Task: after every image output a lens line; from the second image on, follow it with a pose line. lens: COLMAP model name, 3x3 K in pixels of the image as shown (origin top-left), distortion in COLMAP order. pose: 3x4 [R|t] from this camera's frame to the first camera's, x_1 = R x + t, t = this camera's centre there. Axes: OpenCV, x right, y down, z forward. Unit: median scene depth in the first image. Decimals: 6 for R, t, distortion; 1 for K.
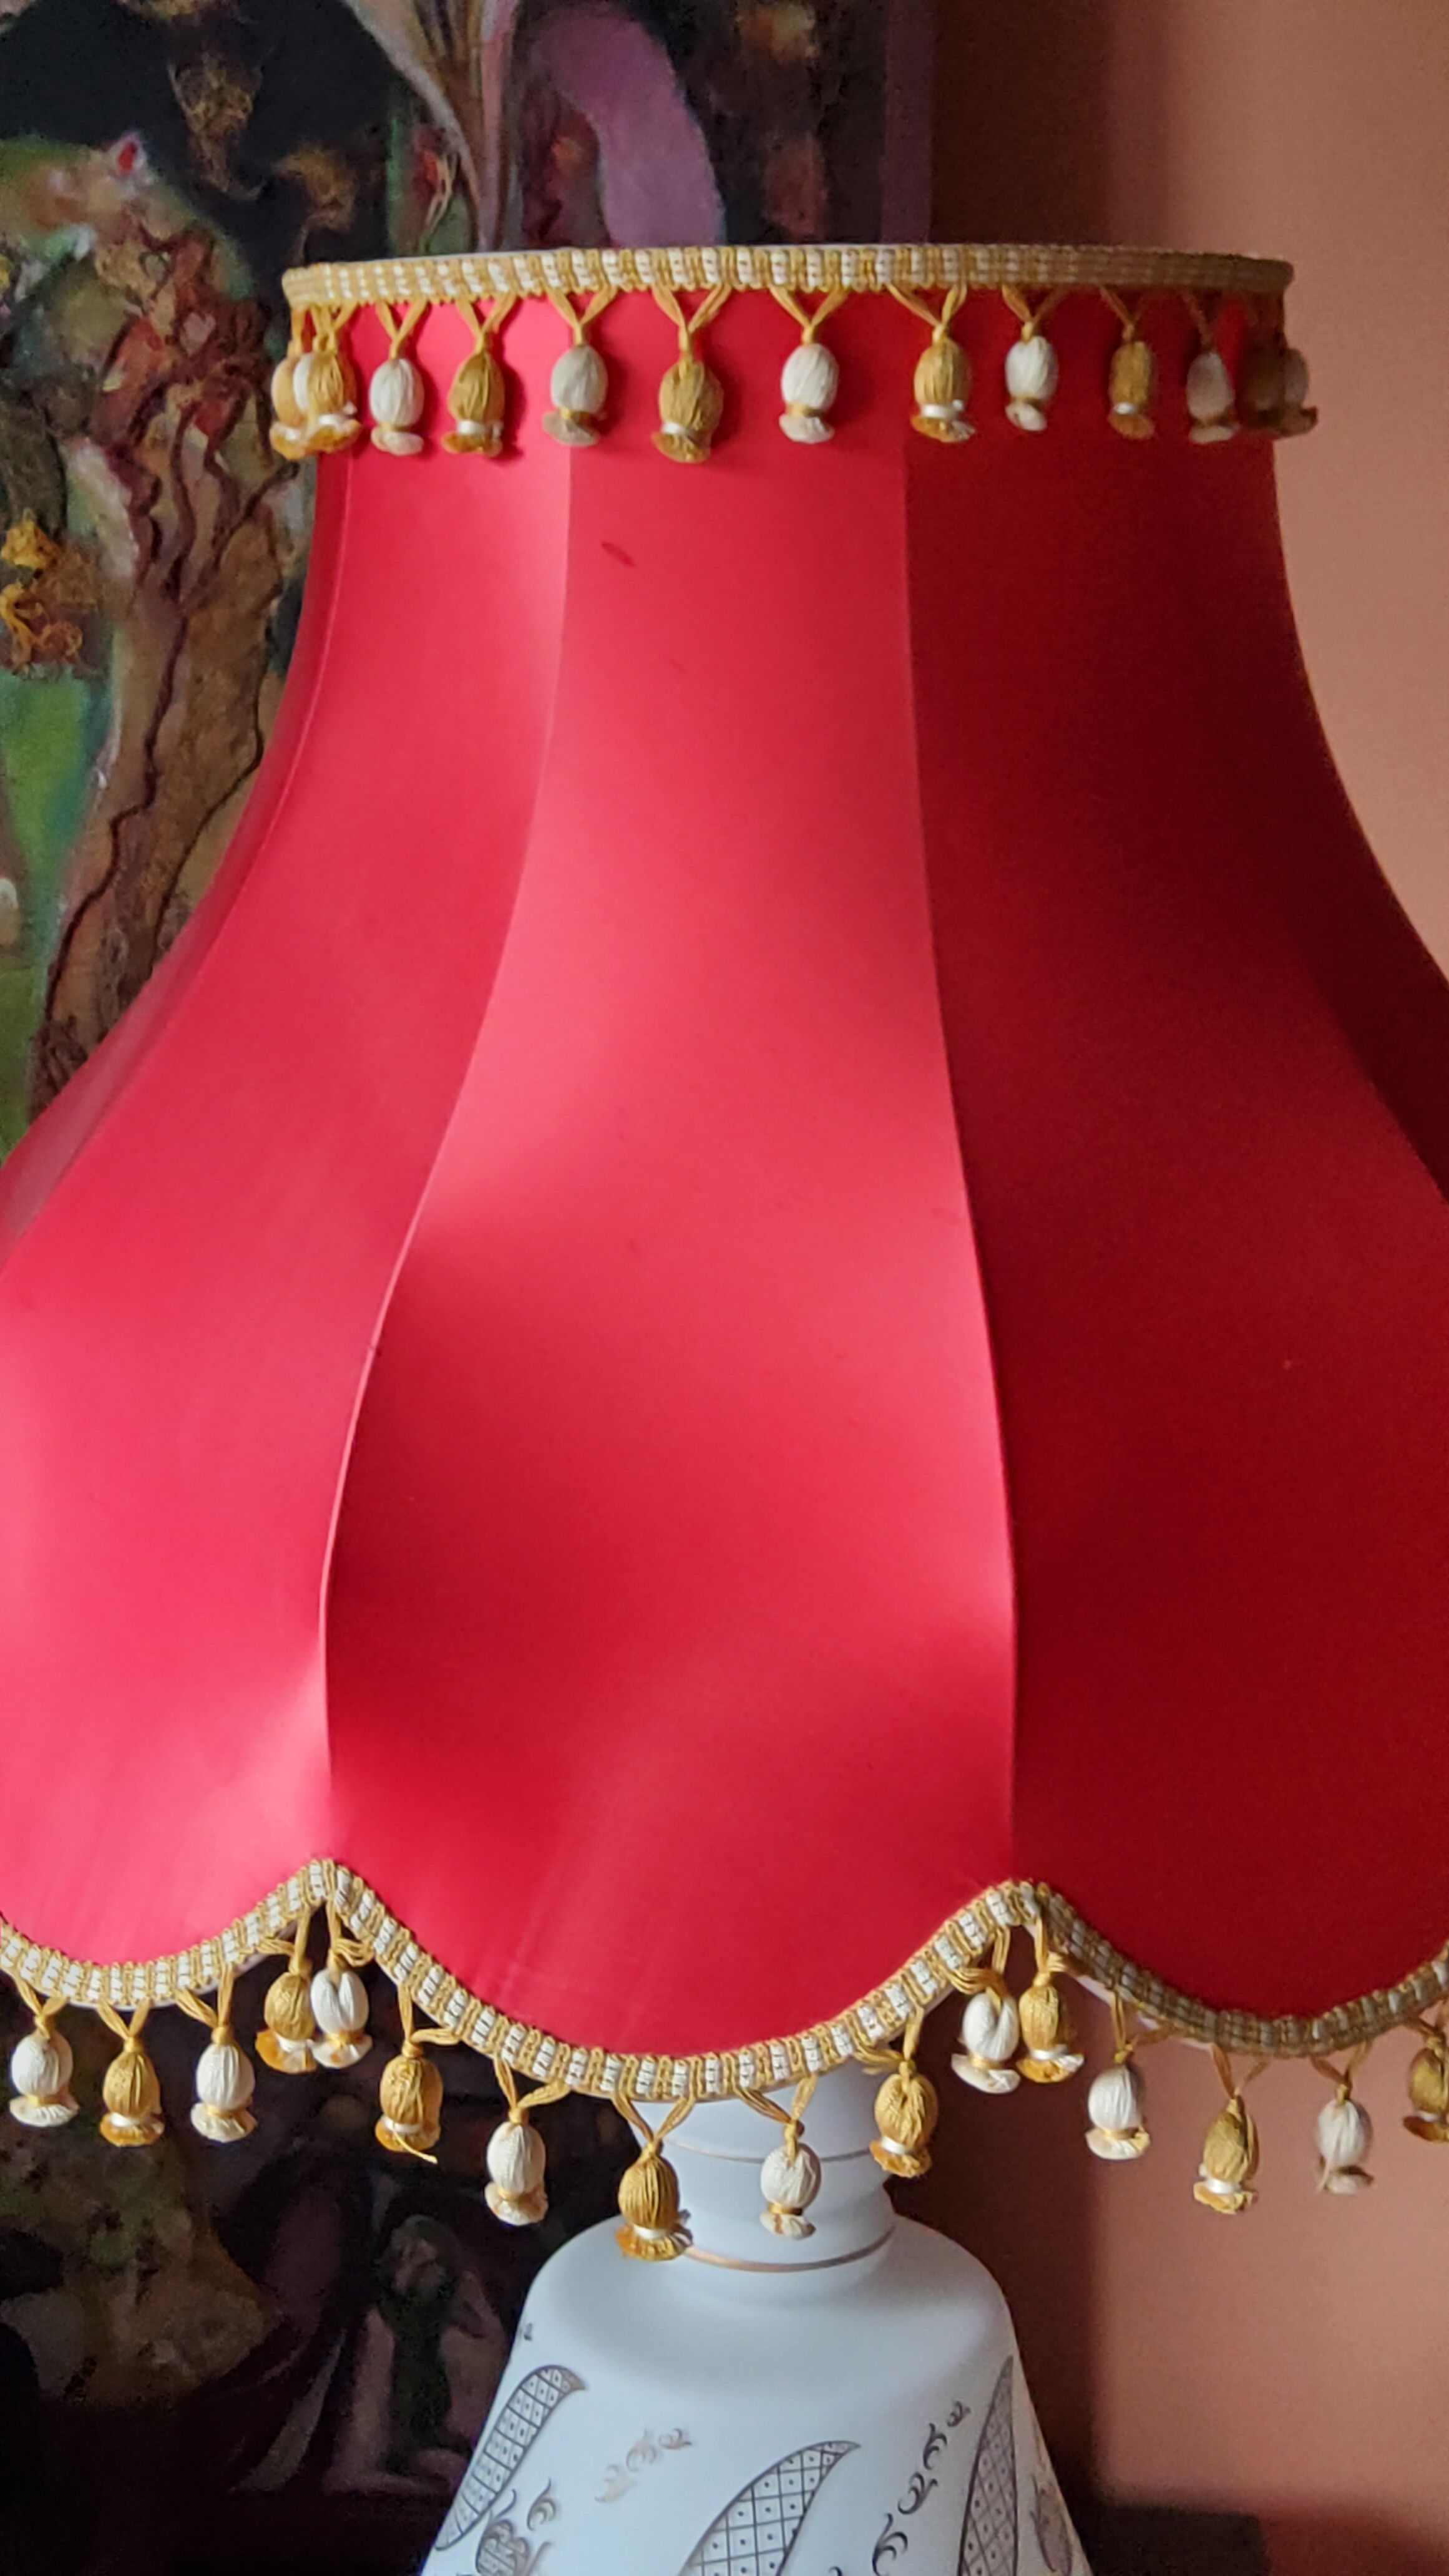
lens RADIAL K [[3725.3, 0, 766.1], [0, 3725.3, 1215.6], [0, 0, 1]] dist [0.203296, -0.727588]
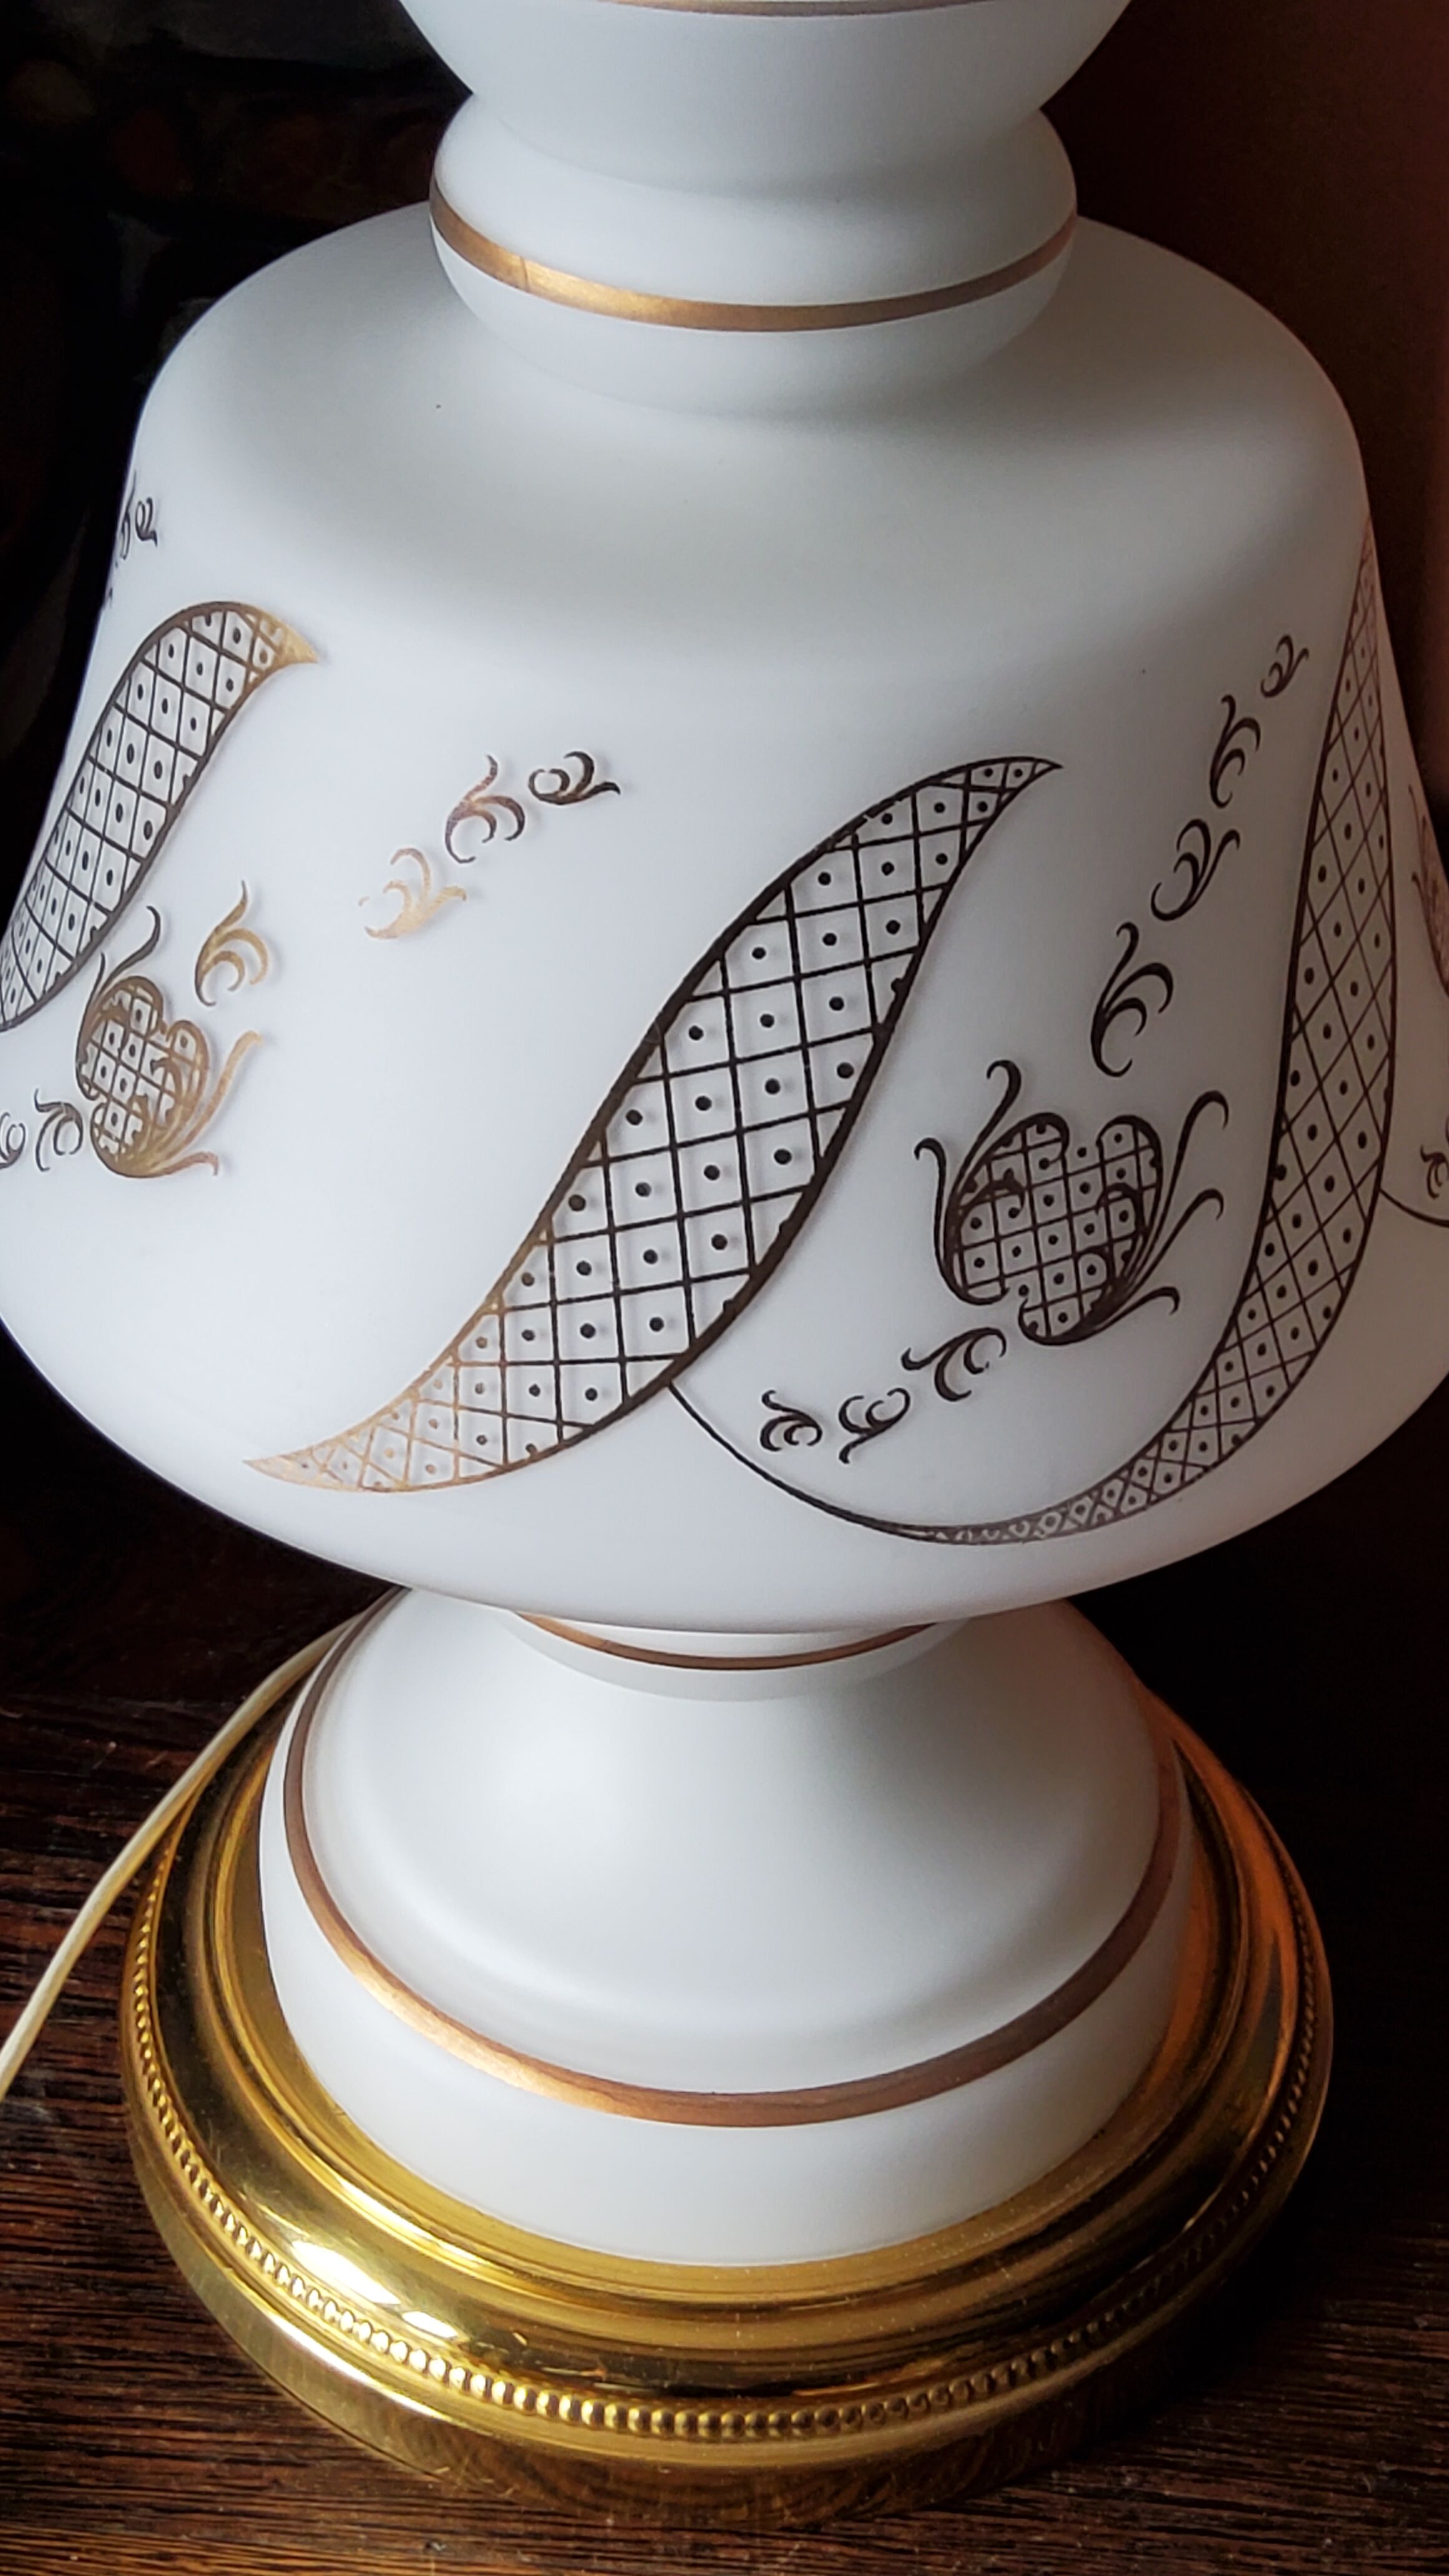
lens RADIAL K [[3725.3, 0, 766.1], [0, 3725.3, 1215.6], [0, 0, 1]] dist [0.203296, -0.727588]
pose [[0.993116, -0.074289, 0.090566, -0.041869], [0.024238, 0.886759, 0.461597, 0.190349], [-0.114602, -0.456224, 0.882455, 0.646241]]
